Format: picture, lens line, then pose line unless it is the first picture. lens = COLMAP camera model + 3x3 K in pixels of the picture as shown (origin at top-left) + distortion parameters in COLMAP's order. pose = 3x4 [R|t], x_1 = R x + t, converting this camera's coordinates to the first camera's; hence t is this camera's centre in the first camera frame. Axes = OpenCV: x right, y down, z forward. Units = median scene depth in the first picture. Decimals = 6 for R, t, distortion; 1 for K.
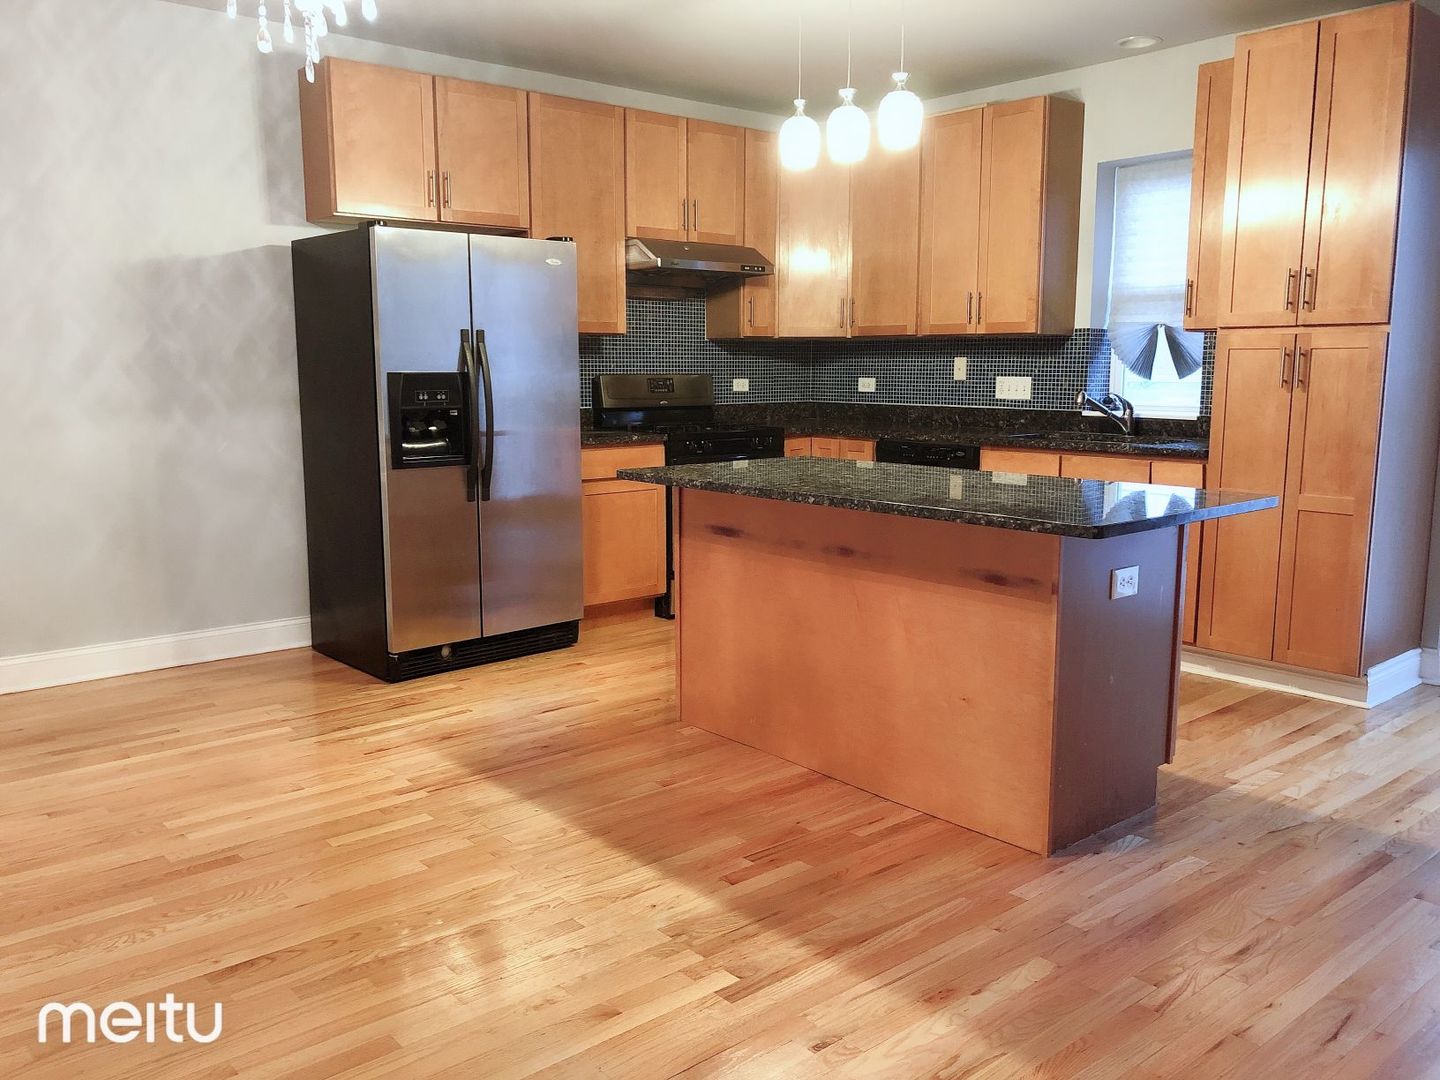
lens RADIAL K [[1171.5, 0, 718.1], [0, 1171.5, 539.7], [0, 0, 1]] dist [0.042169, -0.042577]
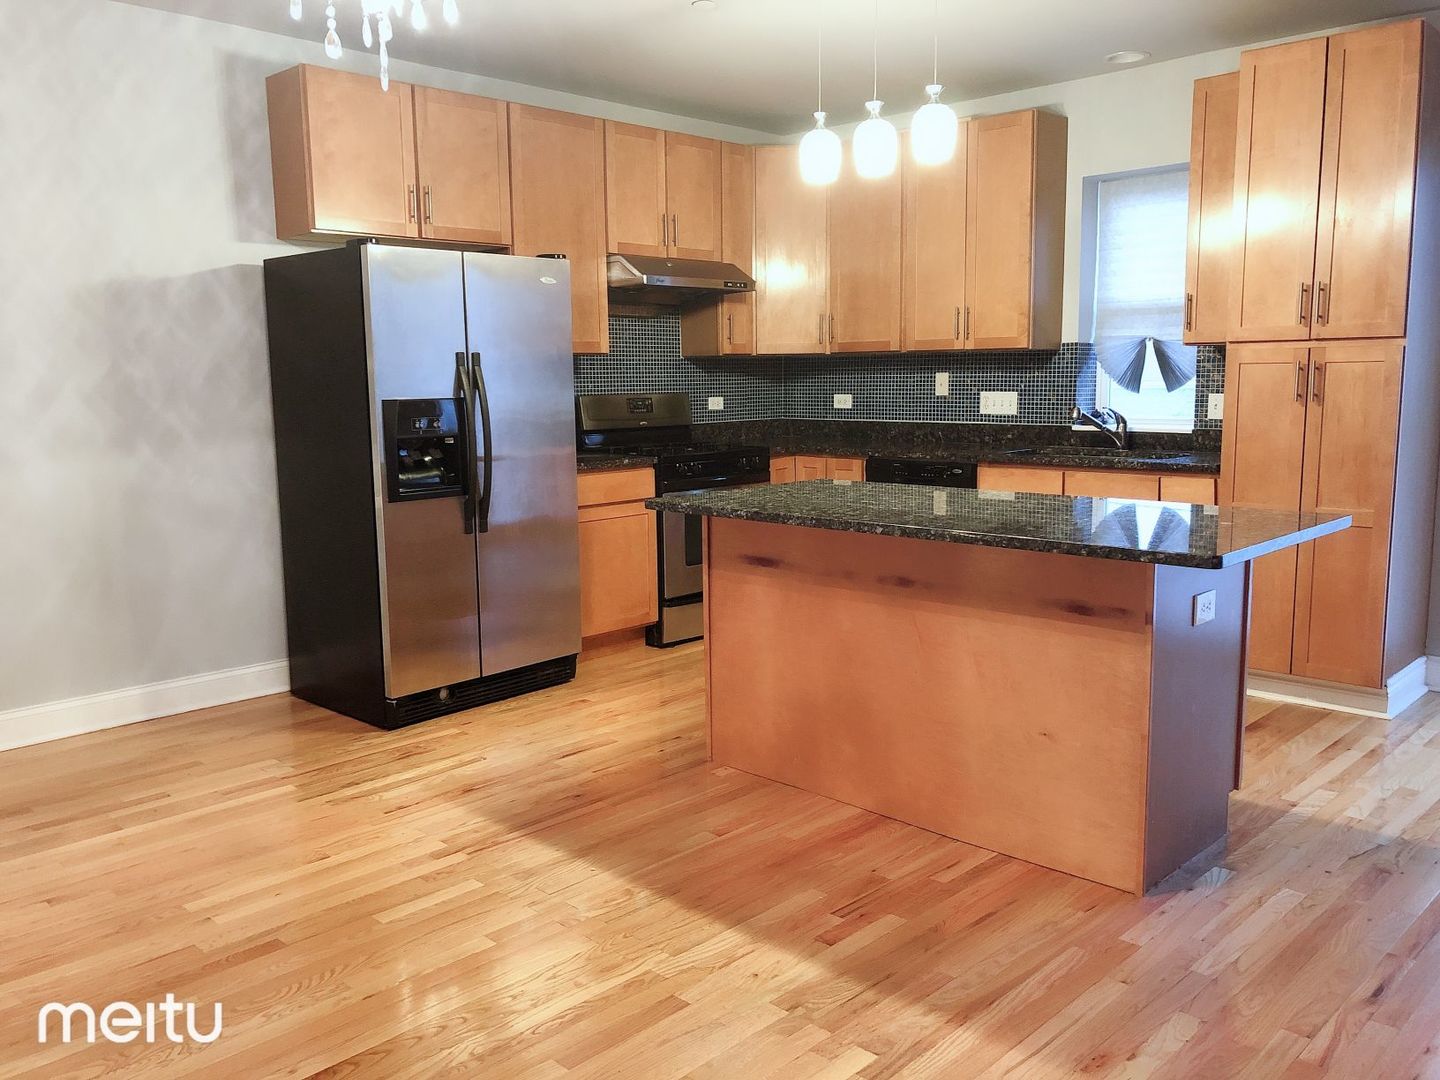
lens RADIAL K [[1171.5, 0, 719.4], [0, 1171.5, 539.2], [0, 0, 1]] dist [0.042169, -0.042577]
pose [[0.996041, -0.025295, 0.085218, -0.095036], [0.026140, 0.999619, -0.008811, -0.015656], [-0.084962, 0.011003, 0.996323, 0.044448]]
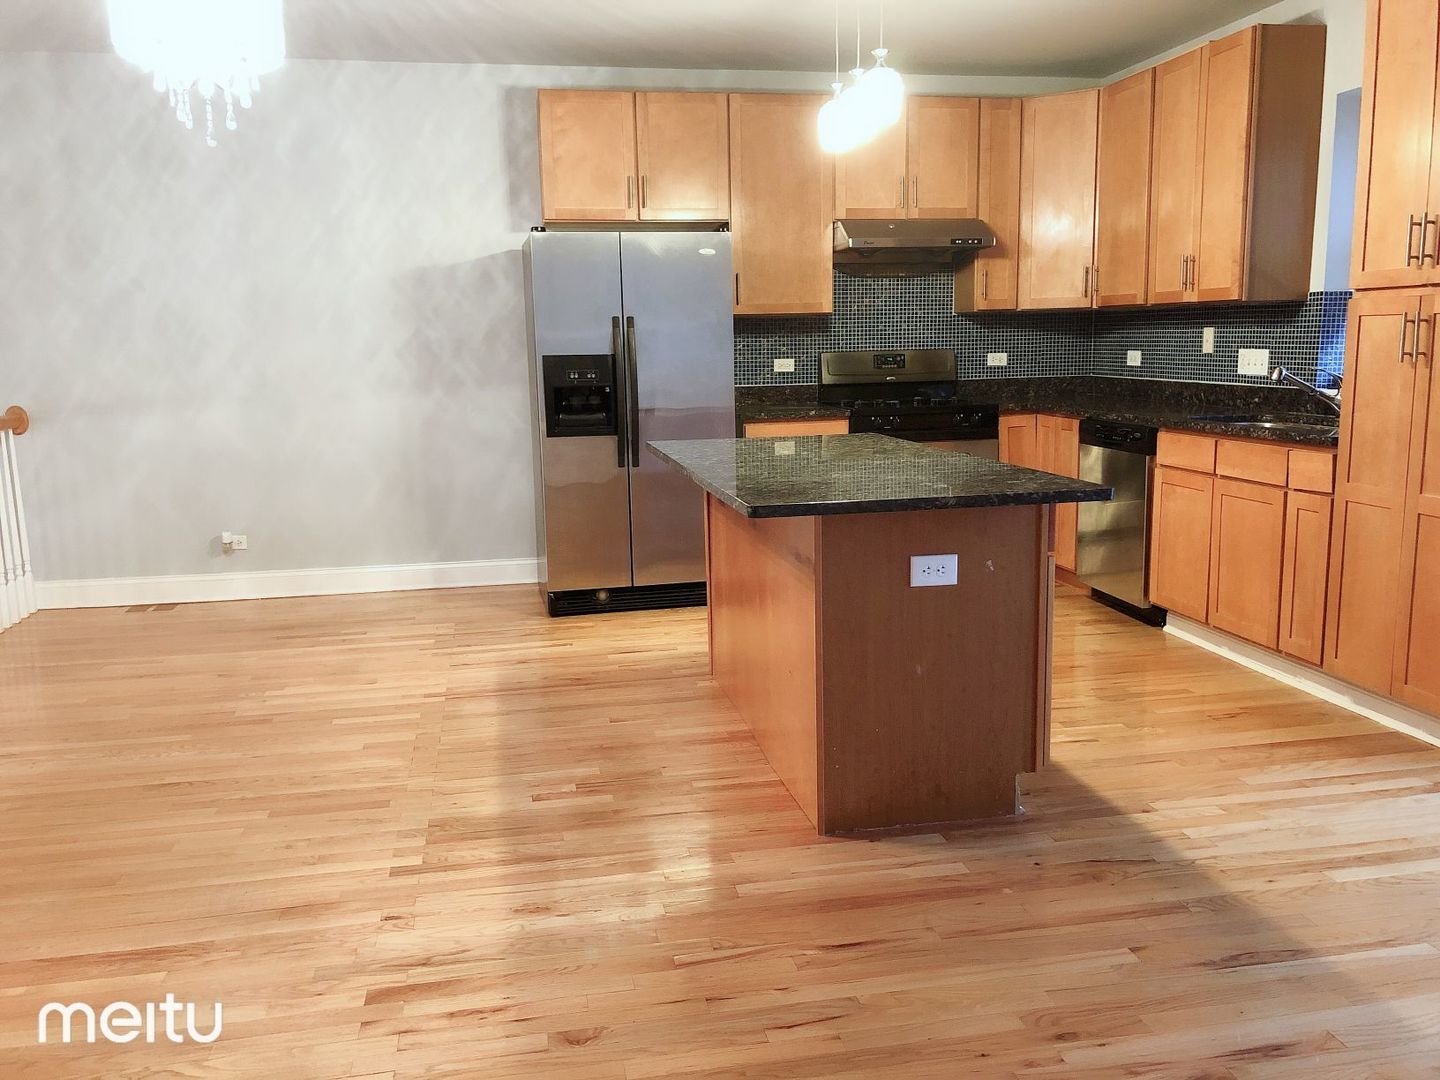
lens RADIAL K [[1171.5, 0, 726.0], [0, 1171.5, 536.8], [0, 0, 1]] dist [0.042169, -0.042577]
pose [[0.869568, 0.065969, -0.489387, 0.465683], [-0.056003, 0.997817, 0.034998, -0.010624], [0.490627, -0.003026, 0.871364, 0.057161]]
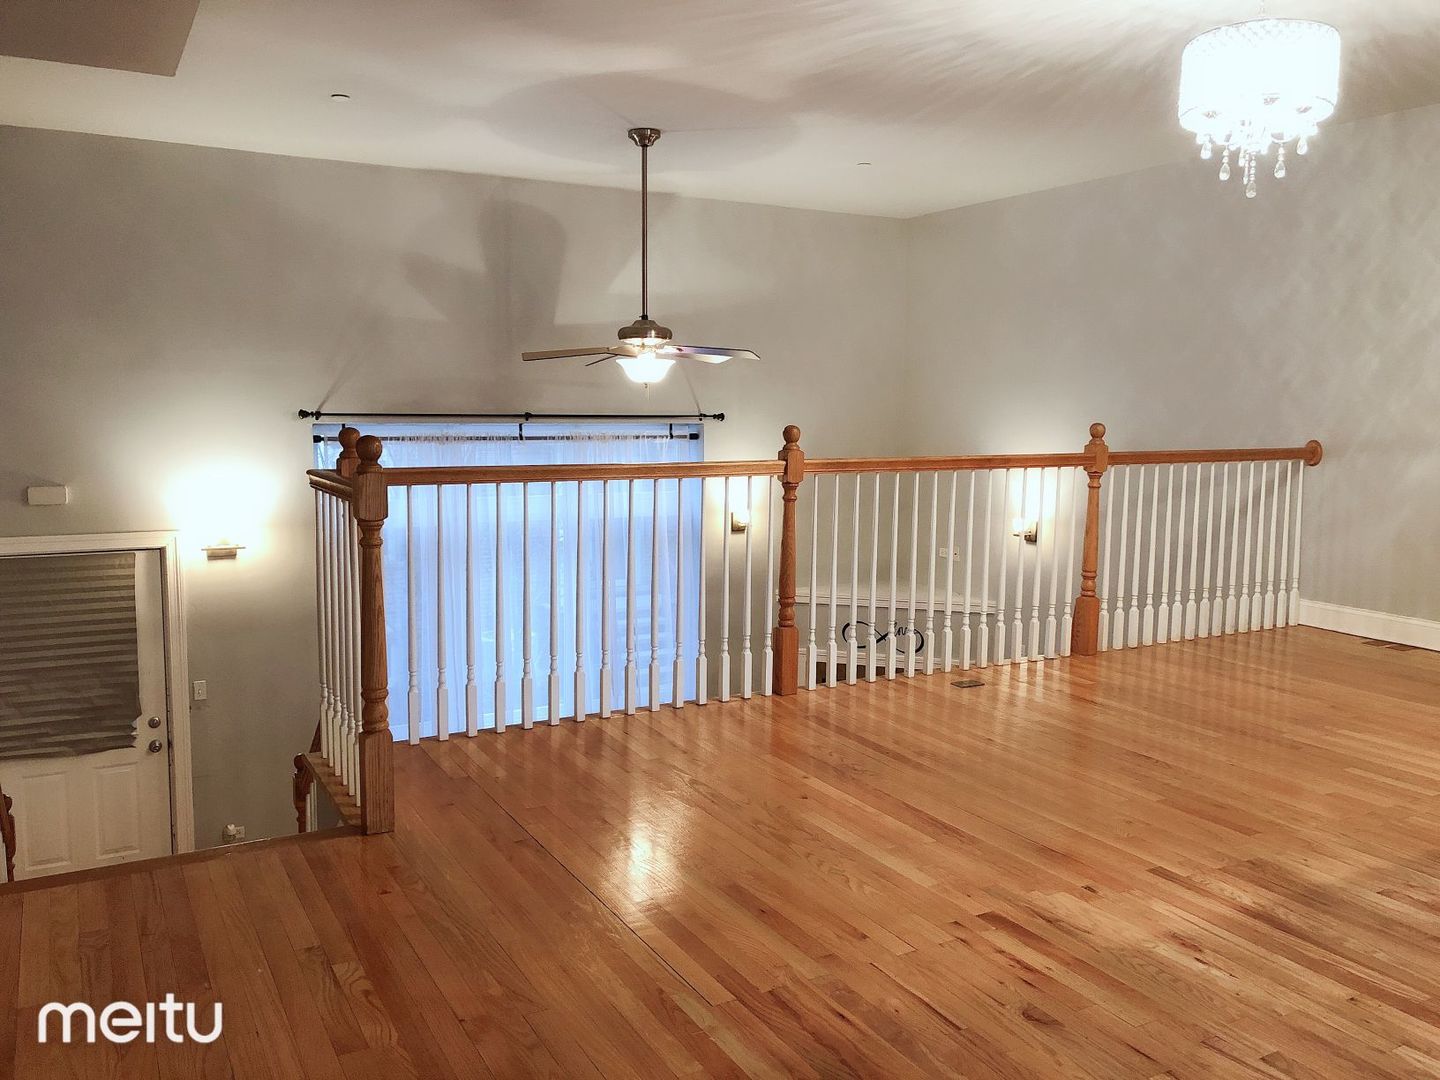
lens RADIAL K [[1171.5, 0, 719.5], [0, 1171.5, 538.2], [0, 0, 1]] dist [0.042169, -0.042577]
pose [[-0.202801, 0.108810, -0.973156, 0.696413], [-0.151842, 0.978292, 0.141027, -0.039783], [0.967376, 0.176366, -0.181877, 0.376483]]
